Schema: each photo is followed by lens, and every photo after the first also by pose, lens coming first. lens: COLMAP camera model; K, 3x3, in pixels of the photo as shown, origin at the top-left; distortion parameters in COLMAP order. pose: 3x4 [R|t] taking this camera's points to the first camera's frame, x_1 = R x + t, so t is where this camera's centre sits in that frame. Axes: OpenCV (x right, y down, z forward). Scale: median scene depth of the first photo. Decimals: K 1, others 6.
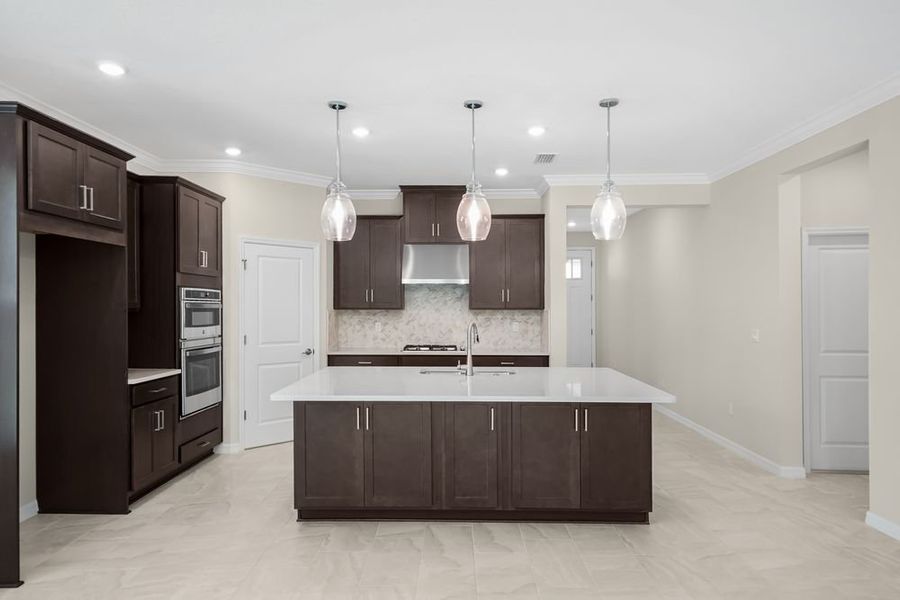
lens RADIAL K [[596.0, 0, 450.0], [0, 596.0, 300.0], [0, 0, 1]] dist [0.081923, 0.000667]
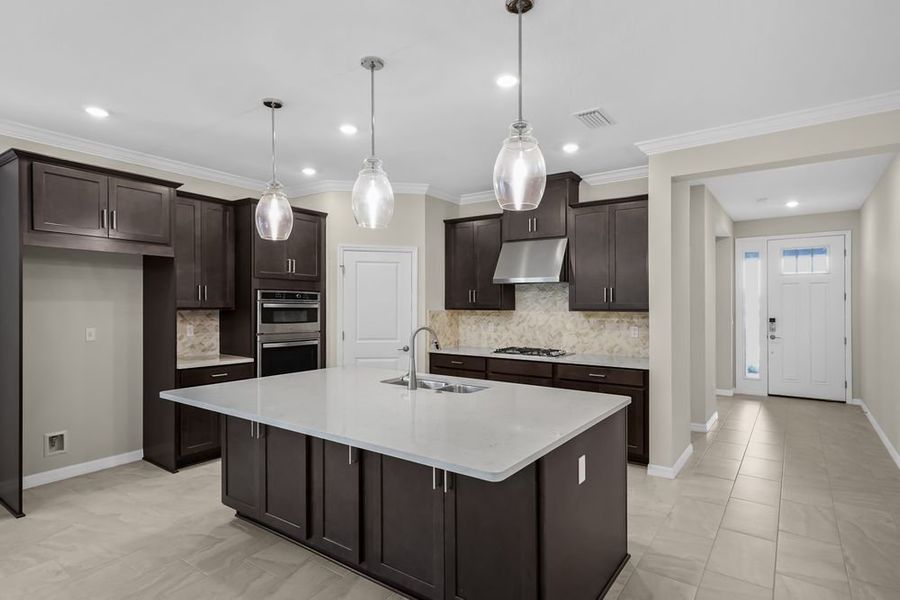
lens RADIAL K [[487.6, 0, 451.0], [0, 487.6, 301.0], [0, 0, 1]] dist [0.043568, -0.000261]
pose [[0.822575, -0.001883, -0.568654, 0.290806], [0.002005, 0.999998, -0.000410, 0.001292], [0.568653, -0.000803, 0.822577, 0.286094]]
